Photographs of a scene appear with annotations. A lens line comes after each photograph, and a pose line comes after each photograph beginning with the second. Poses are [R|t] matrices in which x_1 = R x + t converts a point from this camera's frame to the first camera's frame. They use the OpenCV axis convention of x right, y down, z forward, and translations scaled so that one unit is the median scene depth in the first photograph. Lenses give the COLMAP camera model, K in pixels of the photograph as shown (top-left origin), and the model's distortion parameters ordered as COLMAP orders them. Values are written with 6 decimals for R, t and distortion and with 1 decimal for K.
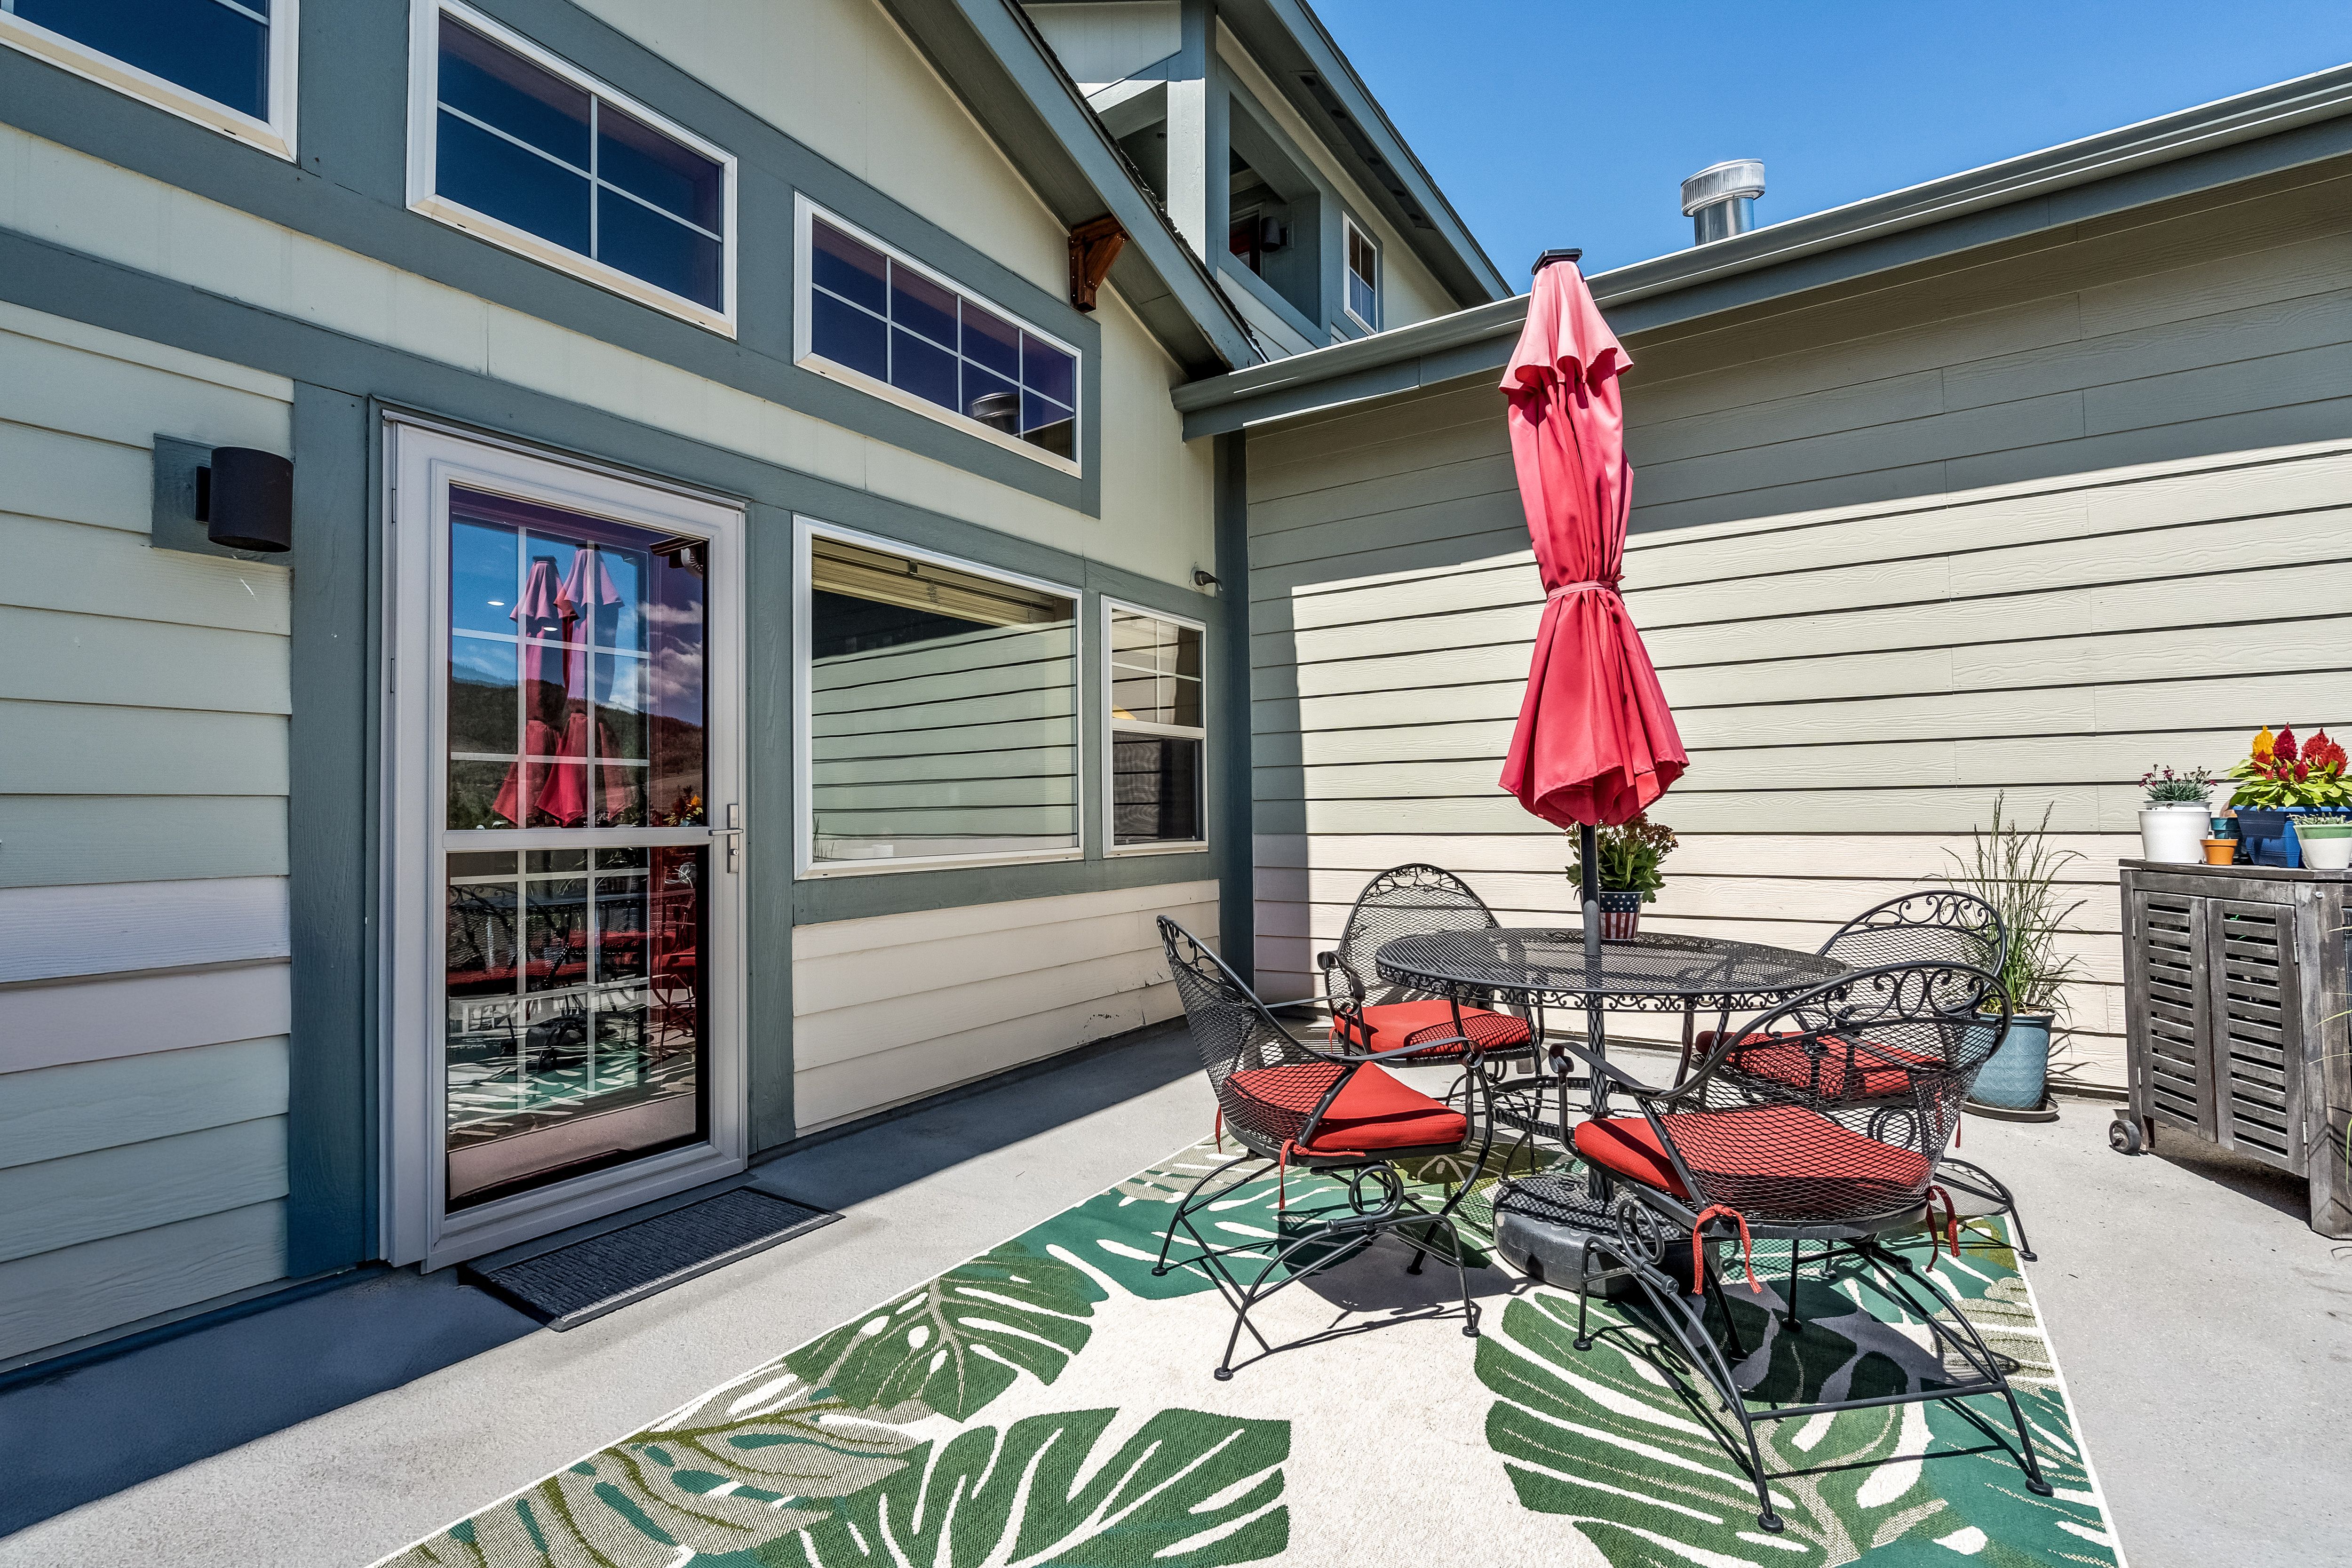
lens RADIAL K [[1091.2, 0, 1185.9], [0, 1091.2, 787.7], [0, 0, 1]] dist [-0.002384, -0.000106]
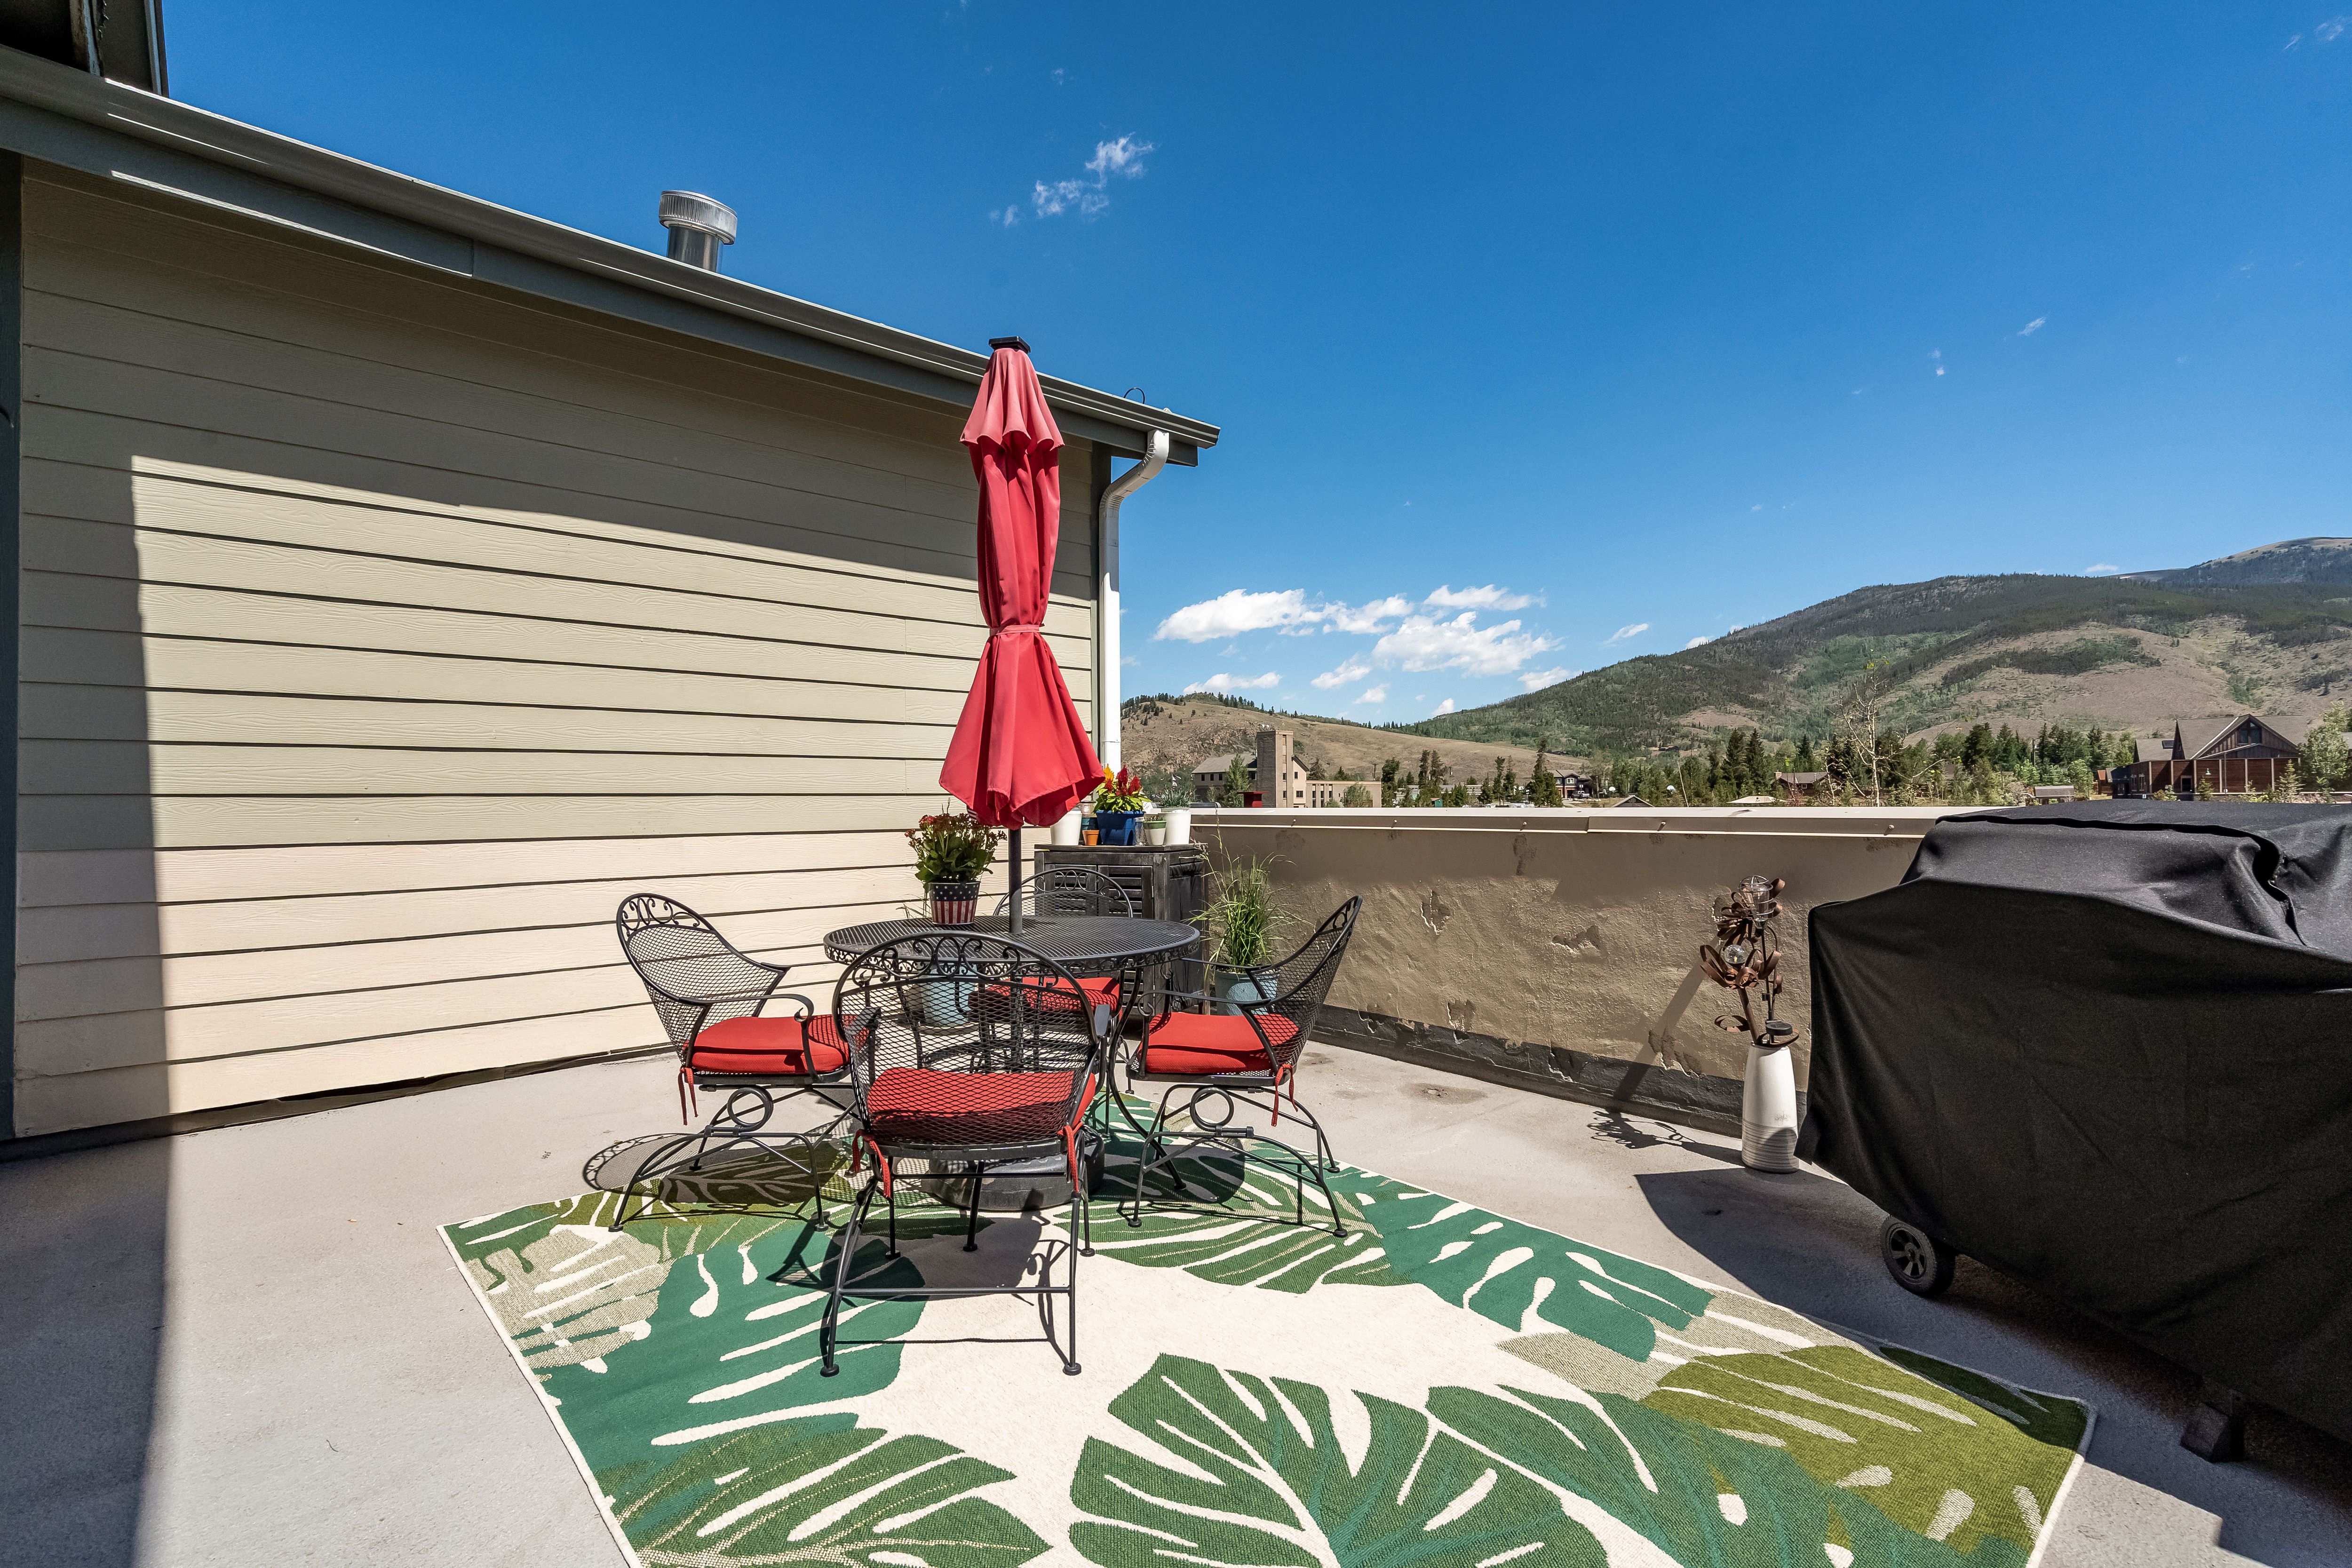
lens RADIAL K [[1091.2, 0, 1185.9], [0, 1091.2, 787.7], [0, 0, 1]] dist [-0.002384, -0.000106]
pose [[0.236500, 0.023331, 0.971351, -0.787320], [-0.021276, 0.999596, -0.018829, 0.012342], [-0.971398, -0.016213, 0.236901, 0.559456]]
